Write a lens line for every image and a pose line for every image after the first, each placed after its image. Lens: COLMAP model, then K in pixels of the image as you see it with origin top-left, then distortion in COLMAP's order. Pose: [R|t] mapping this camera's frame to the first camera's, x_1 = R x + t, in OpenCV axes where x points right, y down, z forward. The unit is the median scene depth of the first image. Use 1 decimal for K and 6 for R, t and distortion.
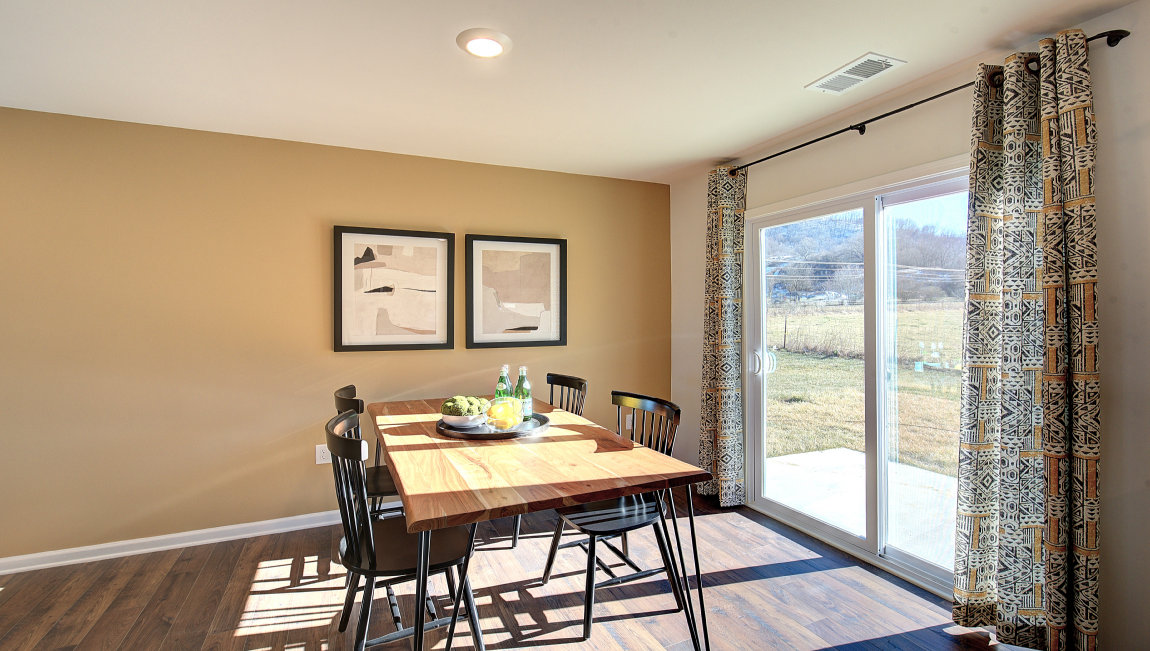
lens RADIAL K [[512.1, 0, 576.4], [0, 512.1, 322.9], [0, 0, 1]] dist [-0.000030, -0.001114]
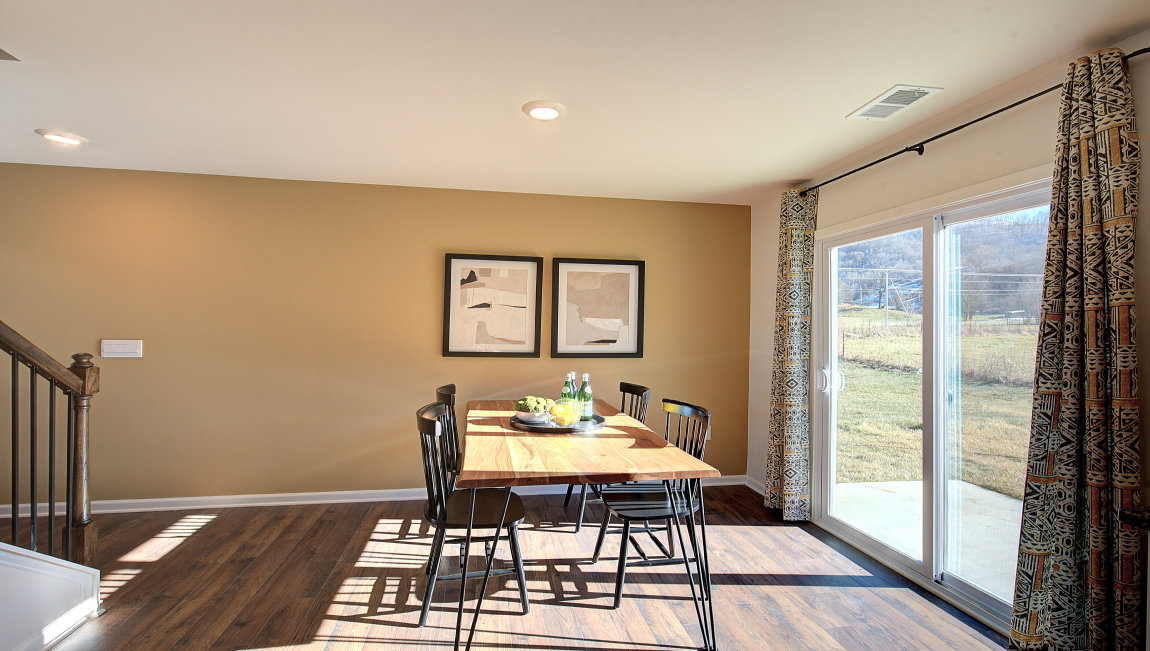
lens RADIAL K [[504.6, 0, 571.3], [0, 504.6, 322.0], [0, 0, 1]] dist [-0.000798, 0.000026]
pose [[0.969818, 0.014235, -0.243413, 0.150814], [-0.021515, 0.999396, -0.027277, 0.001011], [0.242878, 0.031691, 0.969539, -0.123545]]
